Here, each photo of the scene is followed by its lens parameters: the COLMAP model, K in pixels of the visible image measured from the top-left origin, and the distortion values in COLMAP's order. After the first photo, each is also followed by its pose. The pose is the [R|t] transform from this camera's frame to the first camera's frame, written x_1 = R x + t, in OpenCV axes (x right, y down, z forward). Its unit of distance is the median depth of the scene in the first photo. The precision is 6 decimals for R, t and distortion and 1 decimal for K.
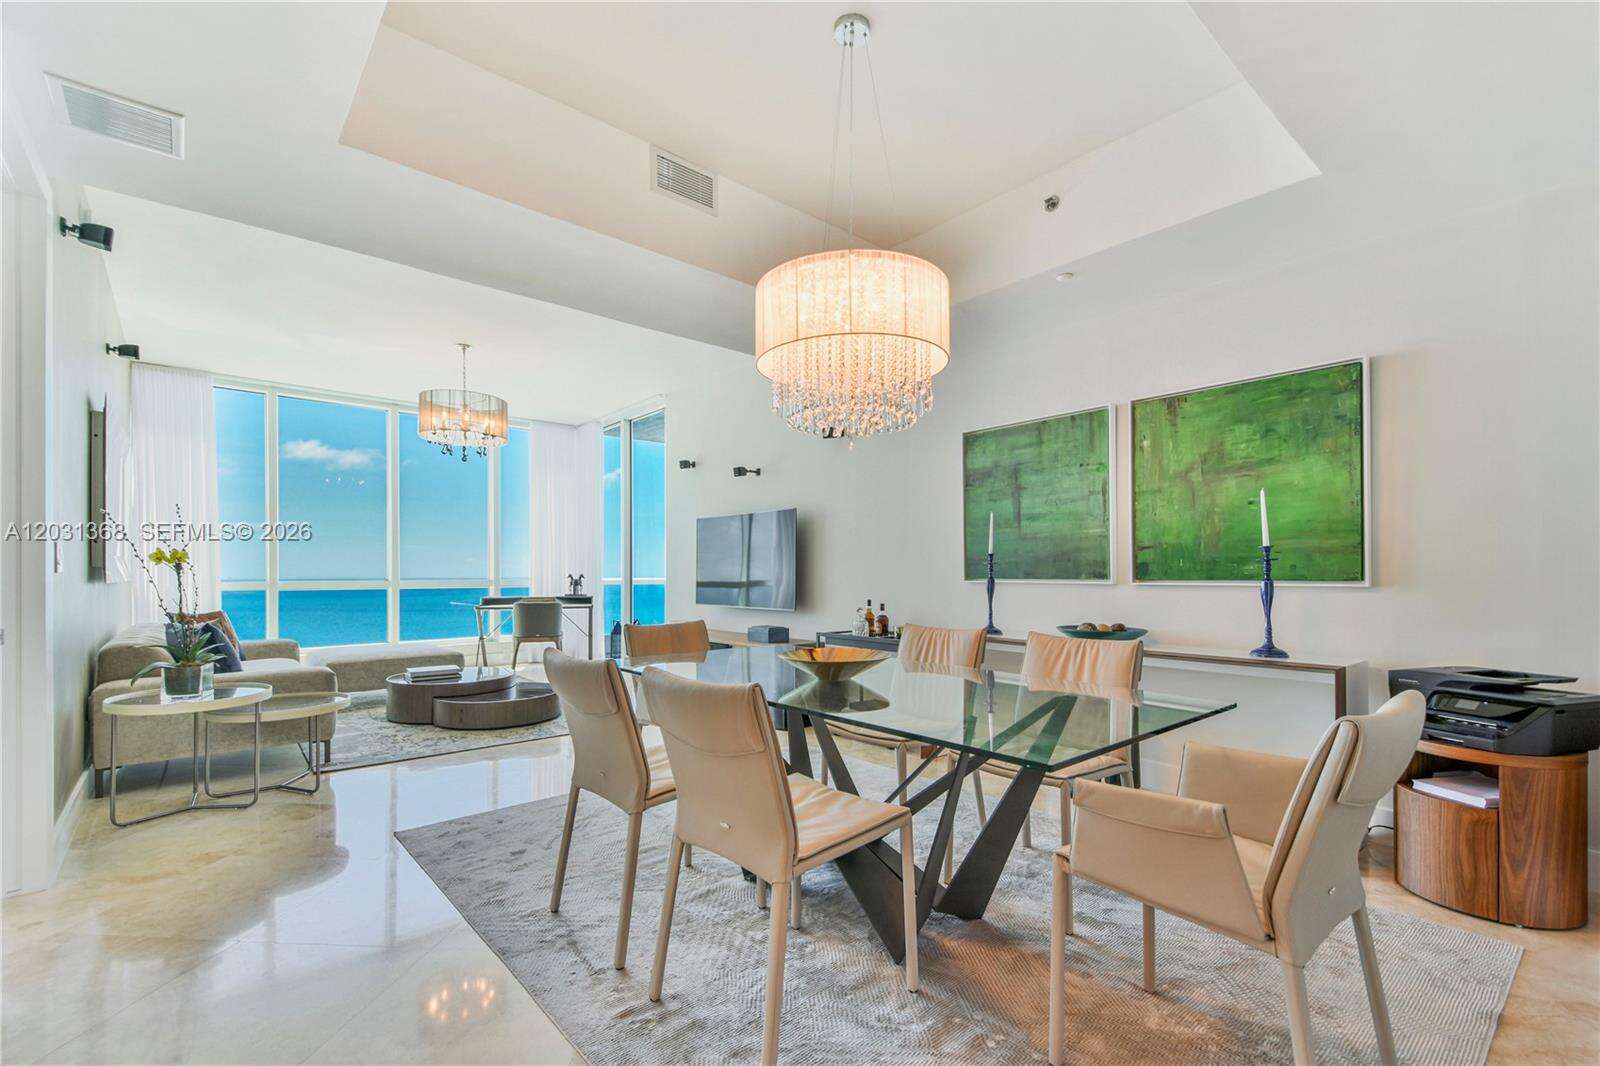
lens RADIAL K [[701.2, 0, 805.0], [0, 701.2, 568.7], [0, 0, 1]] dist [0.026983, -0.015447]
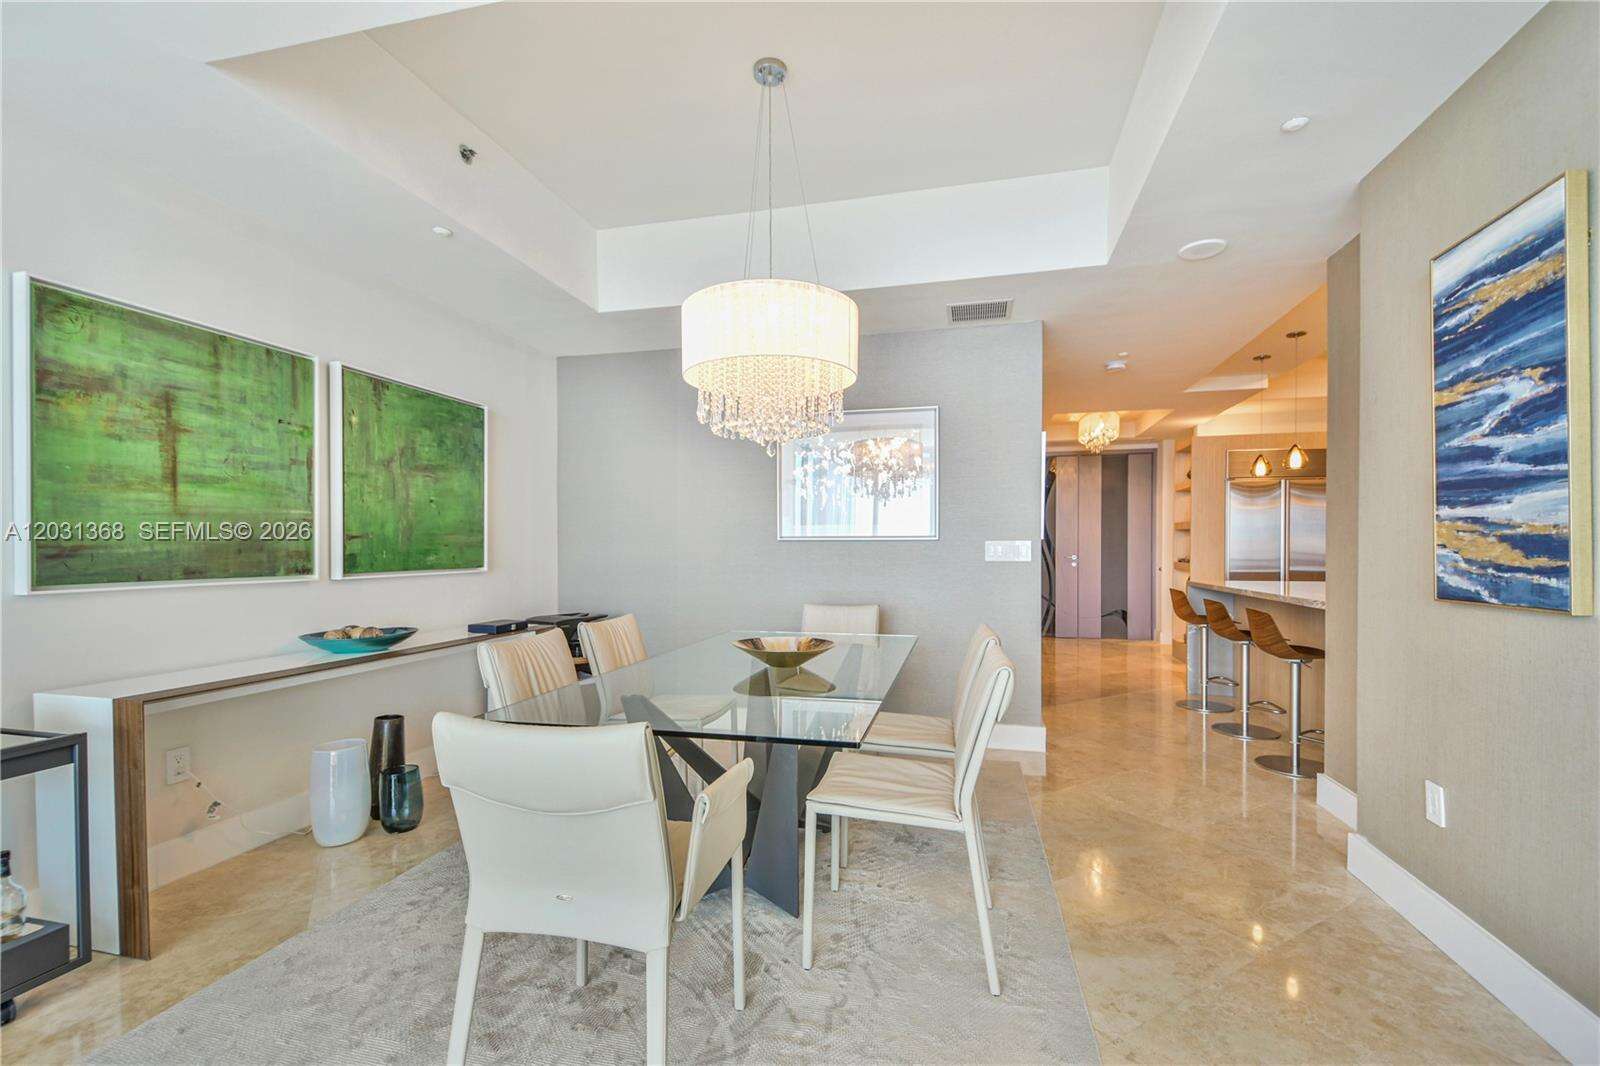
lens RADIAL K [[696.3, 0, 803.3], [0, 696.3, 558.7], [0, 0, 1]] dist [-0.000180, -0.000239]
pose [[-0.573906, -0.010486, 0.818854, -0.502105], [-0.002818, 0.999937, 0.010830, -0.012386], [-0.818917, 0.003908, -0.573899, 0.936057]]
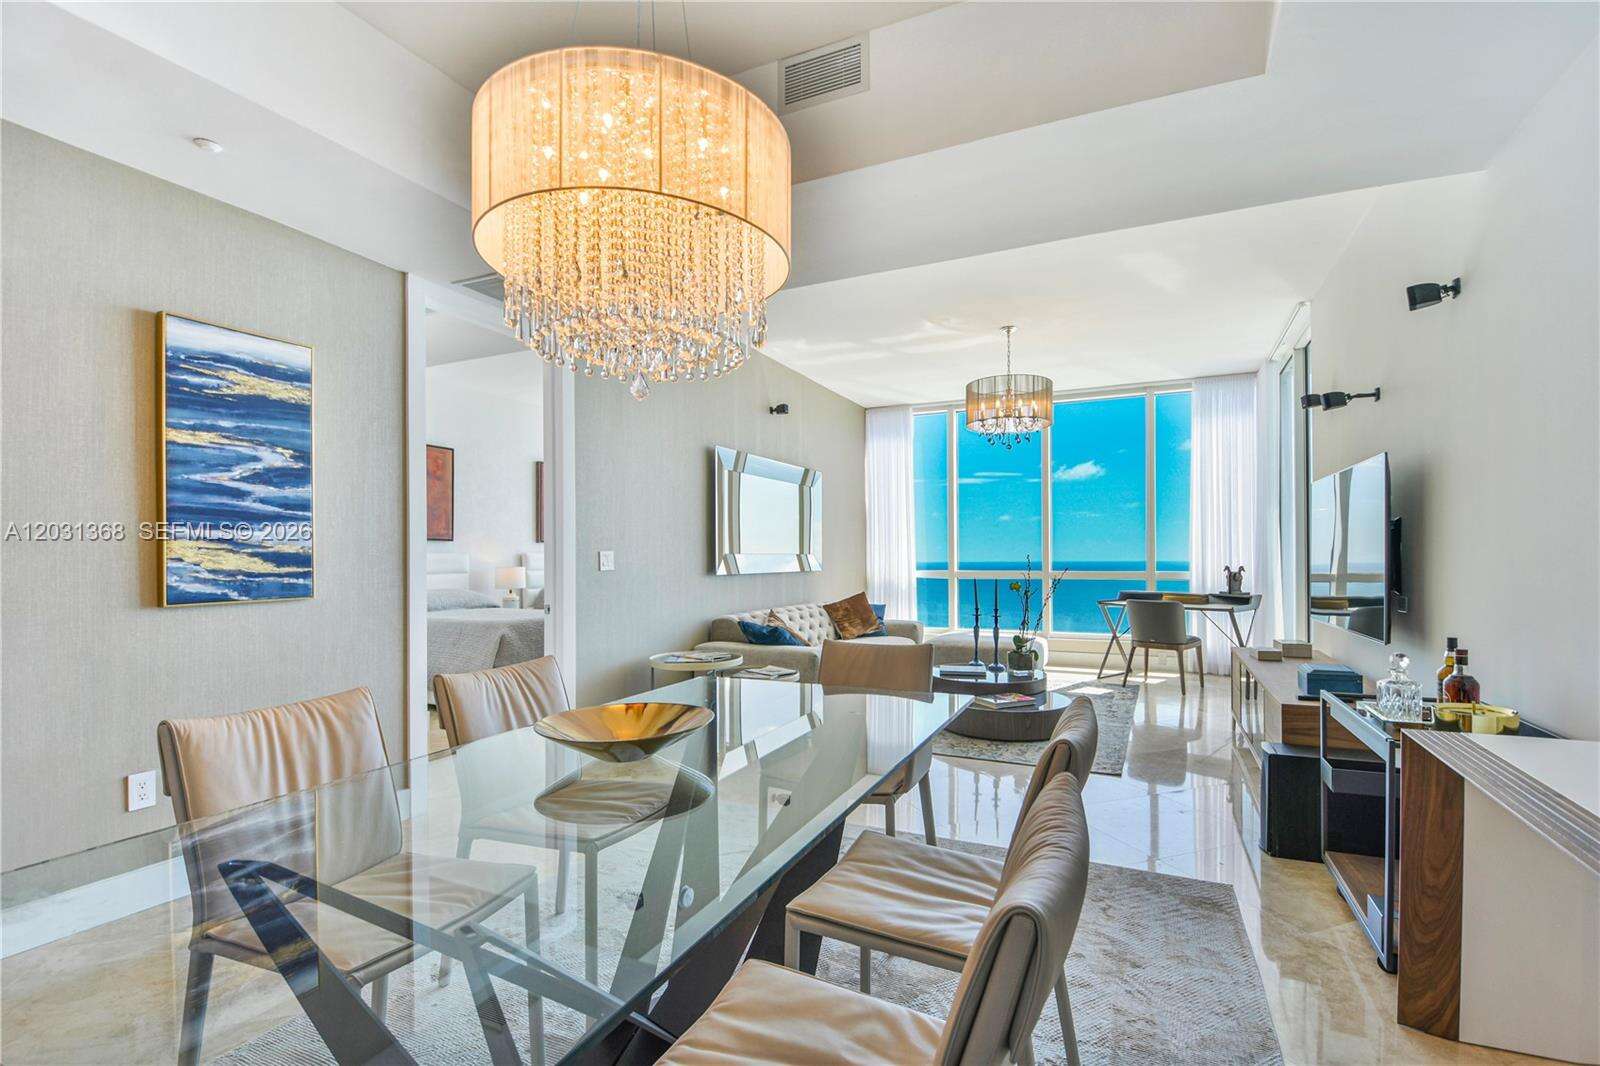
lens RADIAL K [[725.2, 0, 803.2], [0, 725.2, 554.7], [0, 0, 1]] dist [-0.010094, -0.000227]
pose [[0.399702, -0.003844, -0.916637, 0.432440], [0.008669, 0.999962, -0.000413, -0.016860], [0.916604, -0.007781, 0.399720, 0.512983]]
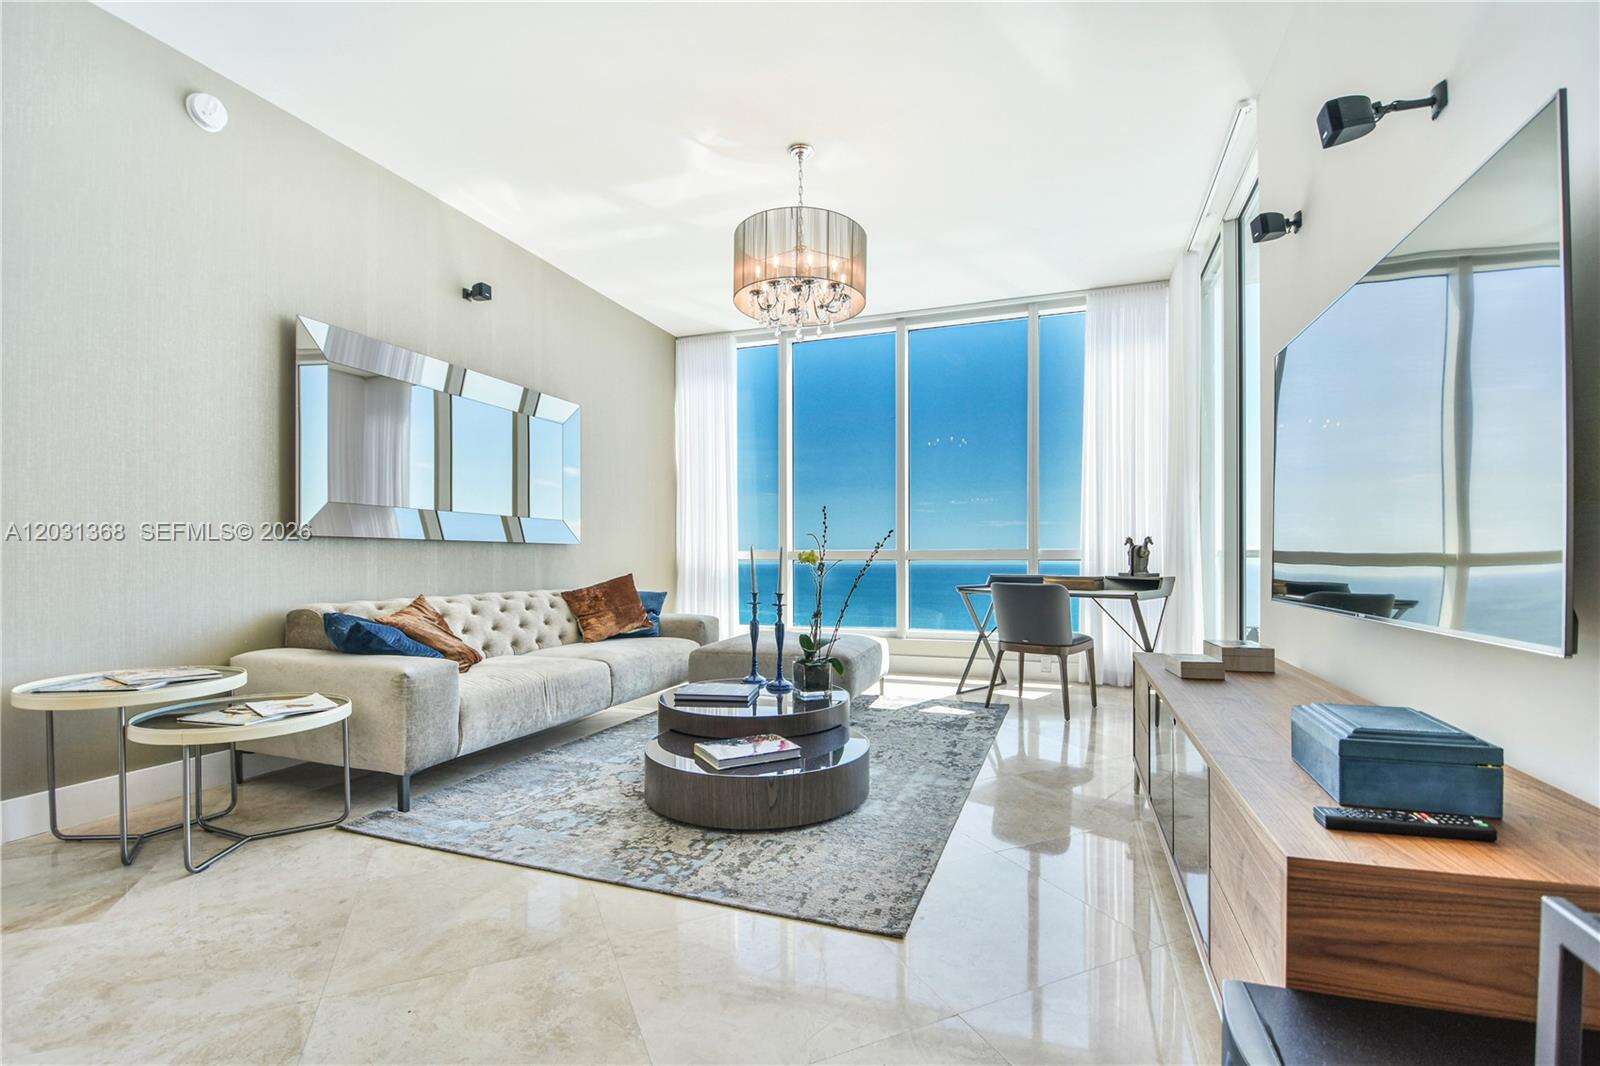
lens RADIAL K [[700.7, 0, 803.0], [0, 700.7, 558.1], [0, 0, 1]] dist [0.025766, -0.029113]
pose [[0.483359, -0.000961, -0.875422, 0.064577], [0.003846, 0.999992, 0.001026, 0.046726], [0.875414, -0.003863, 0.483359, 1.025479]]
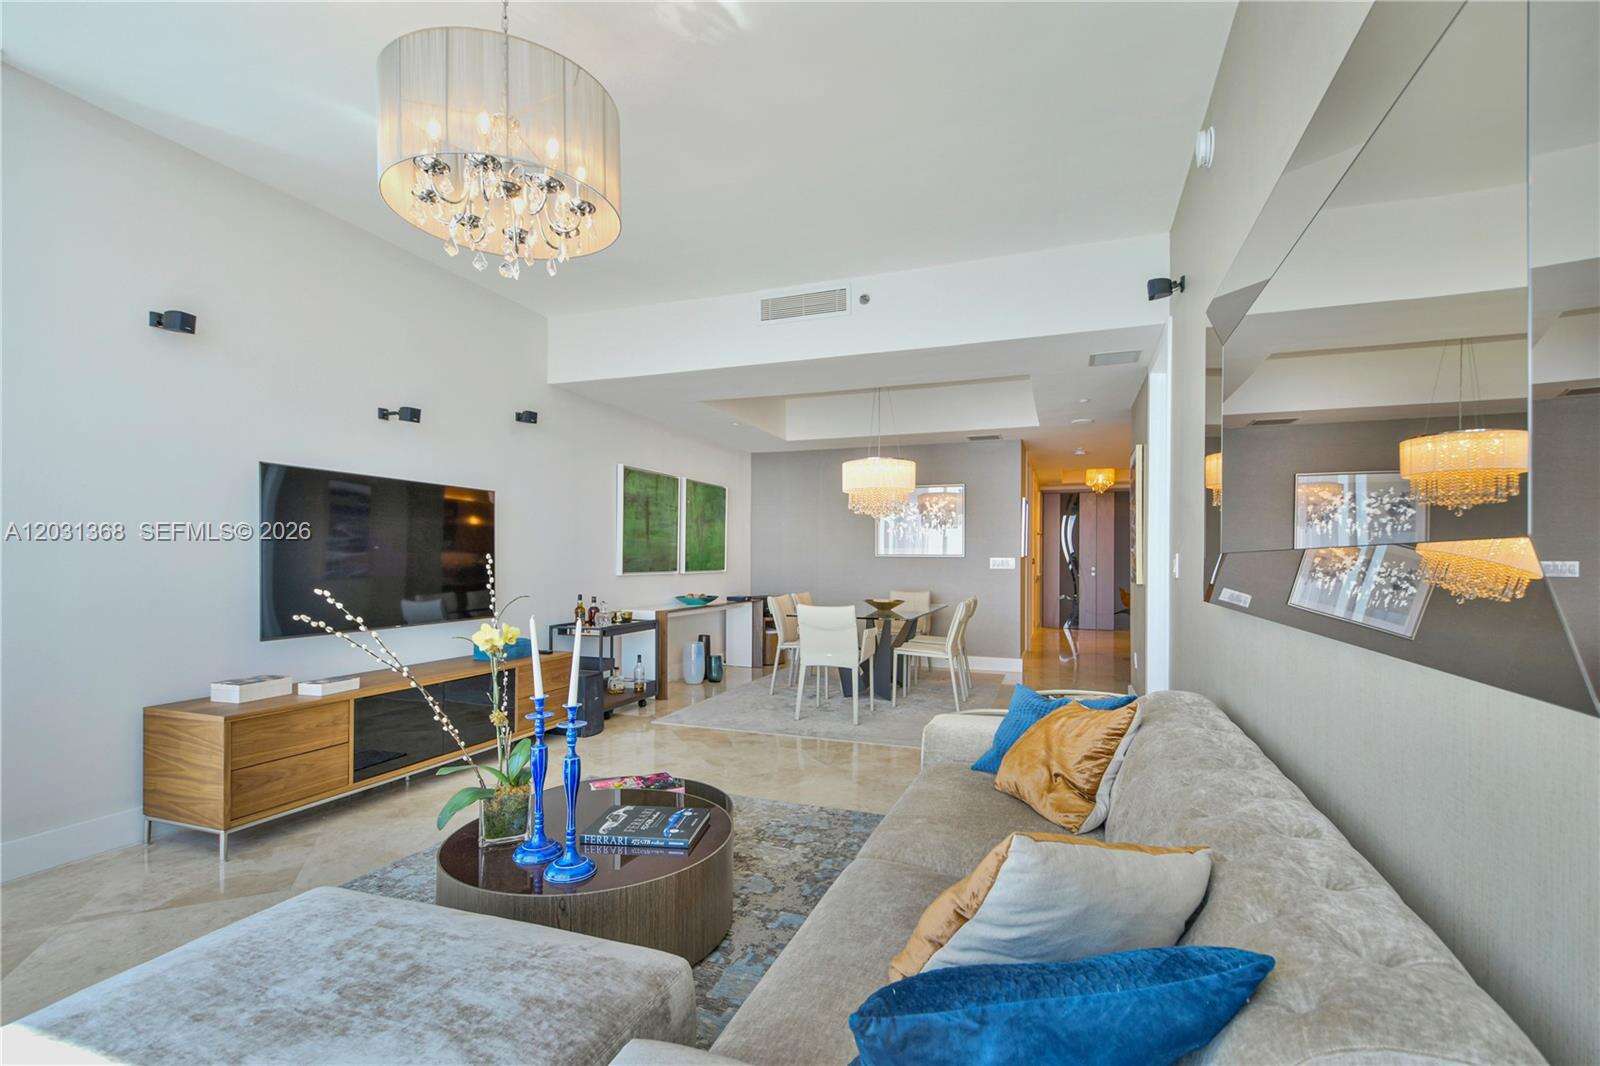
lens RADIAL K [[700.7, 0, 803.0], [0, 700.7, 558.1], [0, 0, 1]] dist [0.025766, -0.029113]
pose [[-0.478702, 0.001532, 0.877976, -1.253020], [-0.008919, 0.999938, -0.006608, -0.009421], [-0.877932, -0.010994, -0.478659, 1.490236]]
